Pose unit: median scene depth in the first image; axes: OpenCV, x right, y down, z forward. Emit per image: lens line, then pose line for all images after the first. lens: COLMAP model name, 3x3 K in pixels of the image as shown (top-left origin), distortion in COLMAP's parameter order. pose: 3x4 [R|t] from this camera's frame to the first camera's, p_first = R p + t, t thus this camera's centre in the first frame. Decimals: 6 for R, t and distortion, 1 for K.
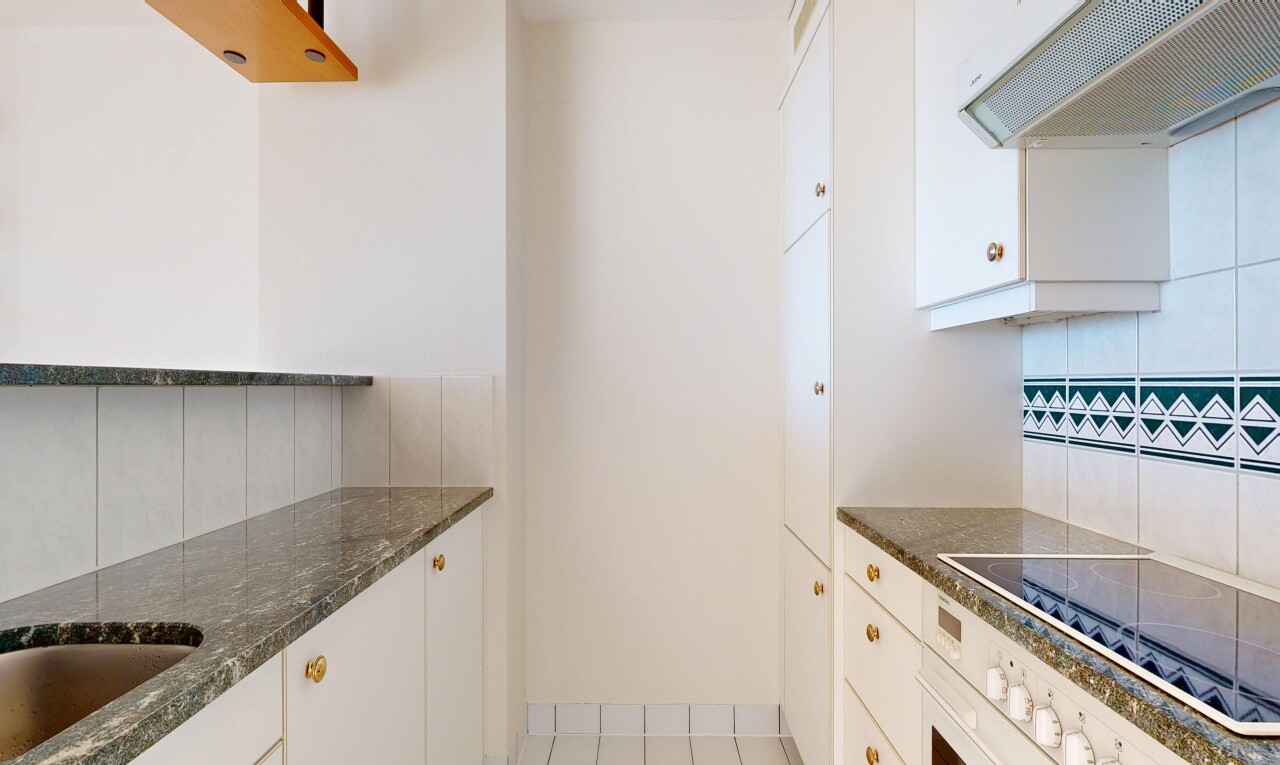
lens RADIAL K [[501.5, 0, 640.0], [0, 501.5, 382.5], [0, 0, 1]] dist [0.000050, 0.000043]
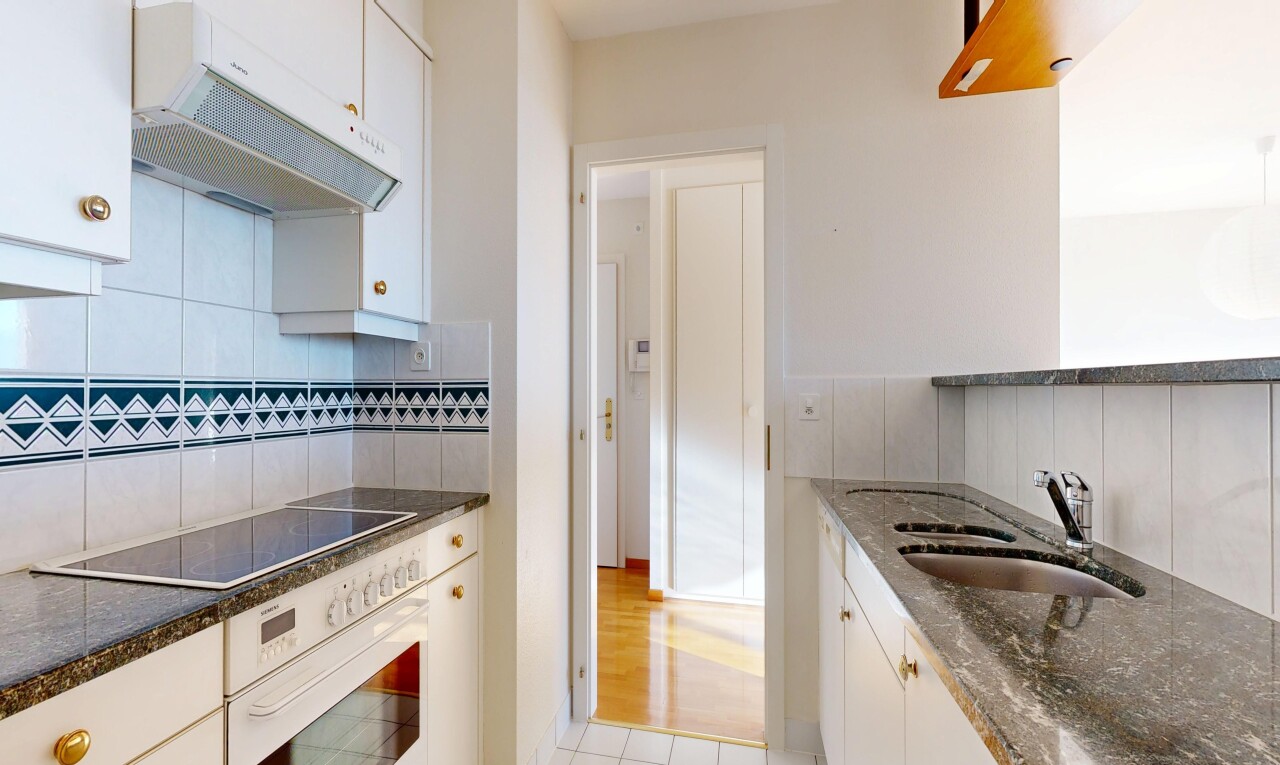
lens RADIAL K [[501.5, 0, 640.0], [0, 501.5, 382.5], [0, 0, 1]] dist [0.000050, 0.000043]
pose [[-0.980226, 0.004322, 0.197832, -0.292845], [0.000207, 0.999783, -0.020814, 0.020708], [-0.197879, -0.020361, -0.980015, 1.910552]]
